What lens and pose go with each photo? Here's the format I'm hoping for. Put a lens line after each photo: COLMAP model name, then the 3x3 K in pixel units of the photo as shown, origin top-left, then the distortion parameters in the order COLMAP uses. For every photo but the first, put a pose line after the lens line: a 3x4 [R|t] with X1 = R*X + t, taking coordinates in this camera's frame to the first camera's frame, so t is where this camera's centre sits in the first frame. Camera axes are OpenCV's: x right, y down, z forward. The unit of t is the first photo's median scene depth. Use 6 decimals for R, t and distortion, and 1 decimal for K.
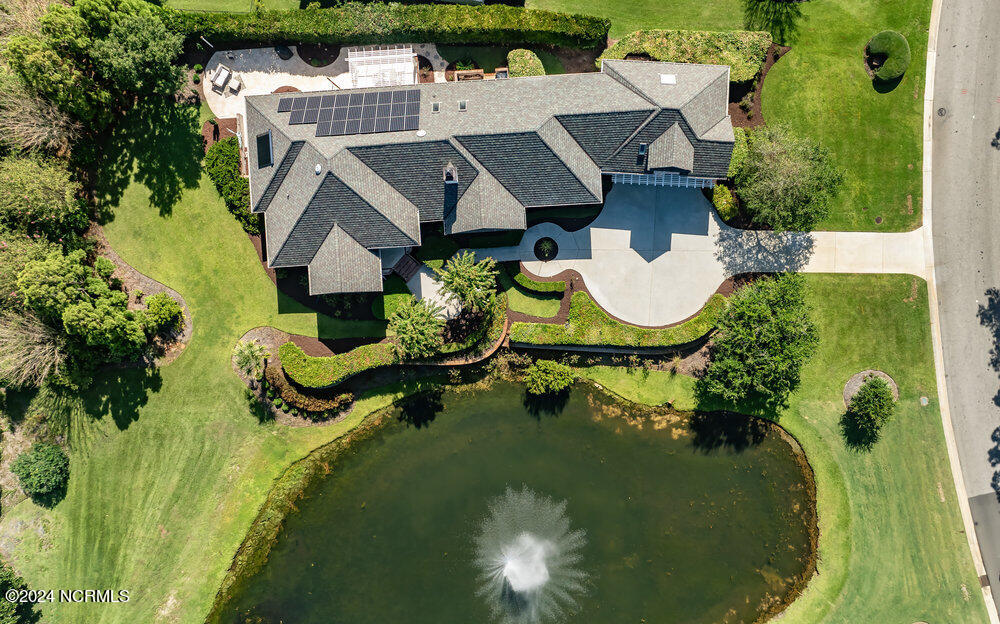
lens RADIAL K [[783.2, 0, 510.4], [0, 783.2, 317.0], [0, 0, 1]] dist [-0.011284, -0.018628]
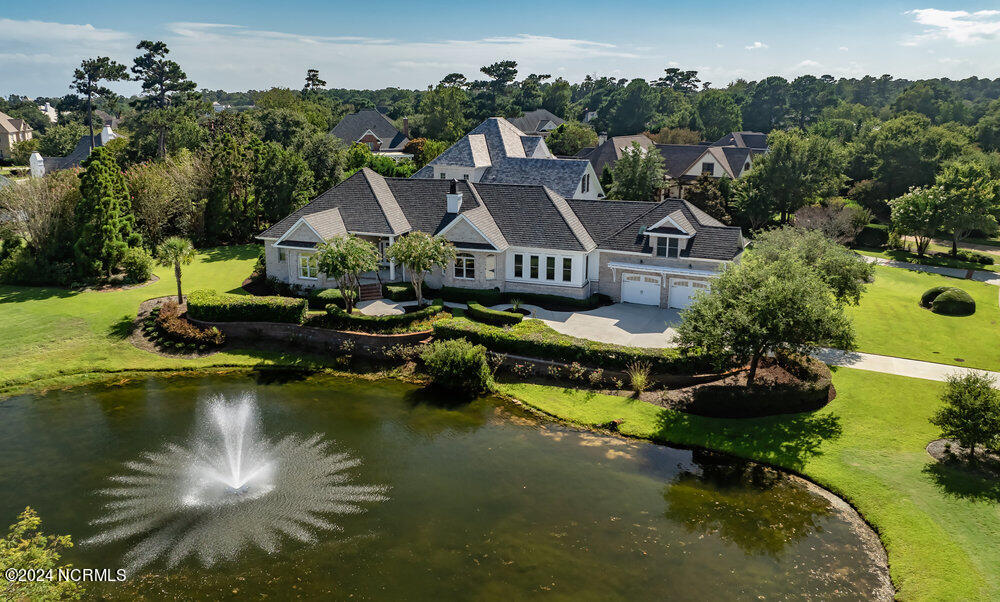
lens RADIAL K [[808.2, 0, 457.6], [0, 808.2, 289.9], [0, 0, 1]] dist [-0.012726, -0.011713]
pose [[0.903248, 0.107339, -0.415478, 0.349480], [-0.428934, 0.197425, -0.881498, 0.713079], [-0.012593, 0.974424, 0.224365, 0.765855]]
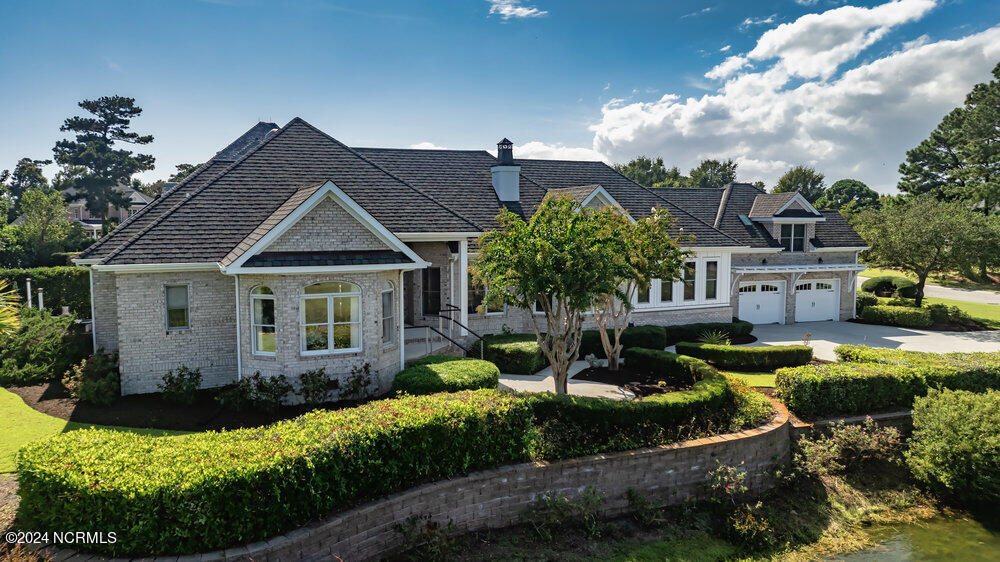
lens RADIAL K [[707.2, 0, 500.7], [0, 707.2, 280.6], [0, 0, 1]] dist [-0.035386, 0.037708]
pose [[0.935179, -0.022727, 0.353446, -0.232123], [0.354176, 0.060473, -0.933221, 0.267879], [-0.000165, 0.997911, 0.064602, 0.913809]]
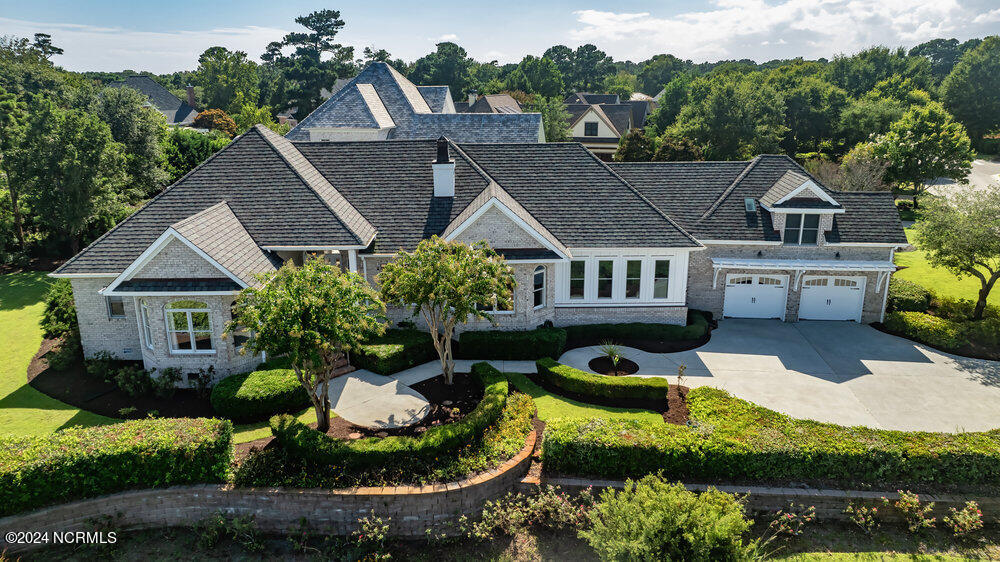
lens RADIAL K [[707.2, 0, 499.5], [0, 707.2, 283.9], [0, 0, 1]] dist [-0.035386, 0.037708]
pose [[0.999160, 0.015016, -0.038132, -0.009692], [-0.040734, 0.261545, -0.964331, 0.323891], [-0.004507, 0.965074, 0.261937, 0.823916]]
